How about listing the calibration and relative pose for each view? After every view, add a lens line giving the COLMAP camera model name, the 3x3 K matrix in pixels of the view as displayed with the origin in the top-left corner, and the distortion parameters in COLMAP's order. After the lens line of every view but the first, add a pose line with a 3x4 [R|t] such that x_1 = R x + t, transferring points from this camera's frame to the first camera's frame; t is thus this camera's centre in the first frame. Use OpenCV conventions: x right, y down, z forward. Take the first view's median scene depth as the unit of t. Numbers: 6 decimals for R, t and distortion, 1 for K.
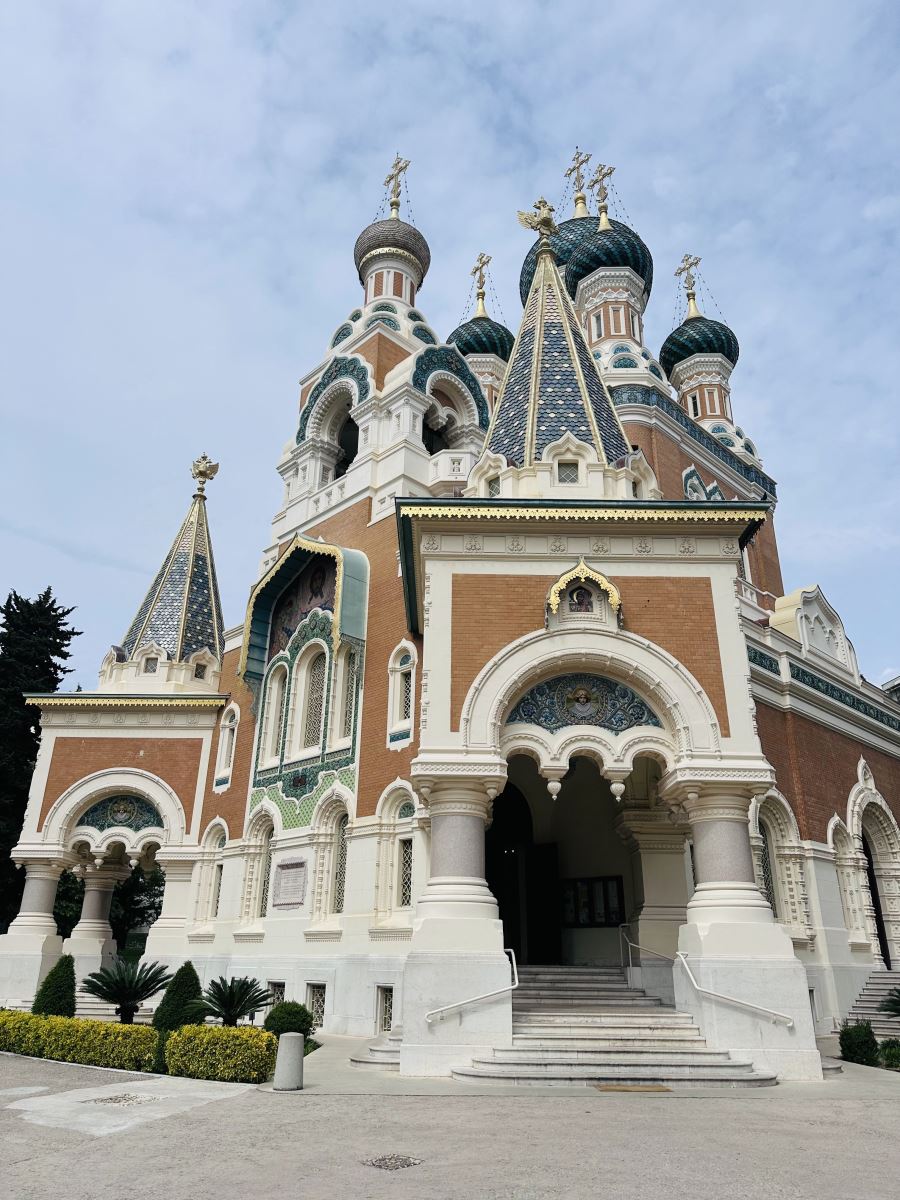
lens RADIAL K [[836.6, 0, 450.0], [0, 836.6, 600.0], [0, 0, 1]] dist [0.114175, -0.171169]
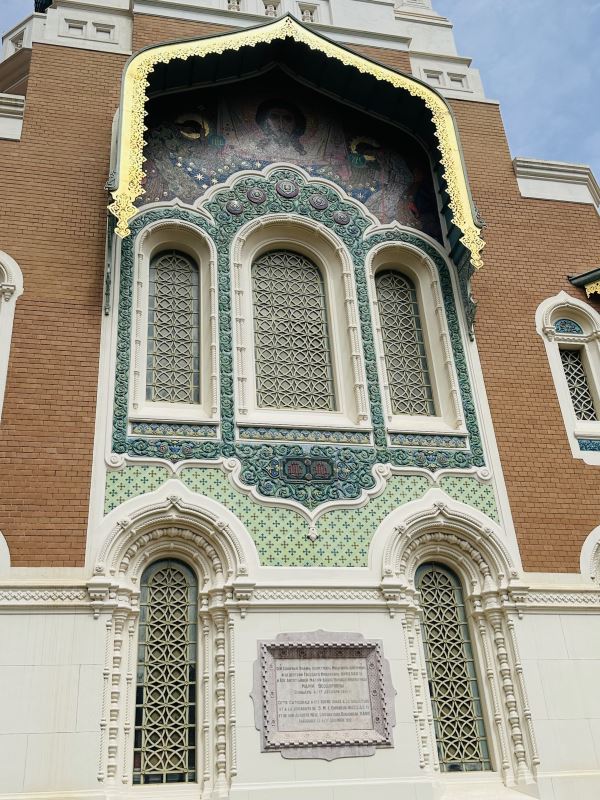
lens RADIAL K [[859.1, 0, 300.0], [0, 859.1, 400.0], [0, 0, 1]] dist [0.006918, 0.006399]
pose [[0.544512, 0.382411, 0.746505, -0.484526], [-0.268837, 0.922633, -0.276542, 0.280228], [-0.794502, -0.050108, 0.605190, 0.668750]]
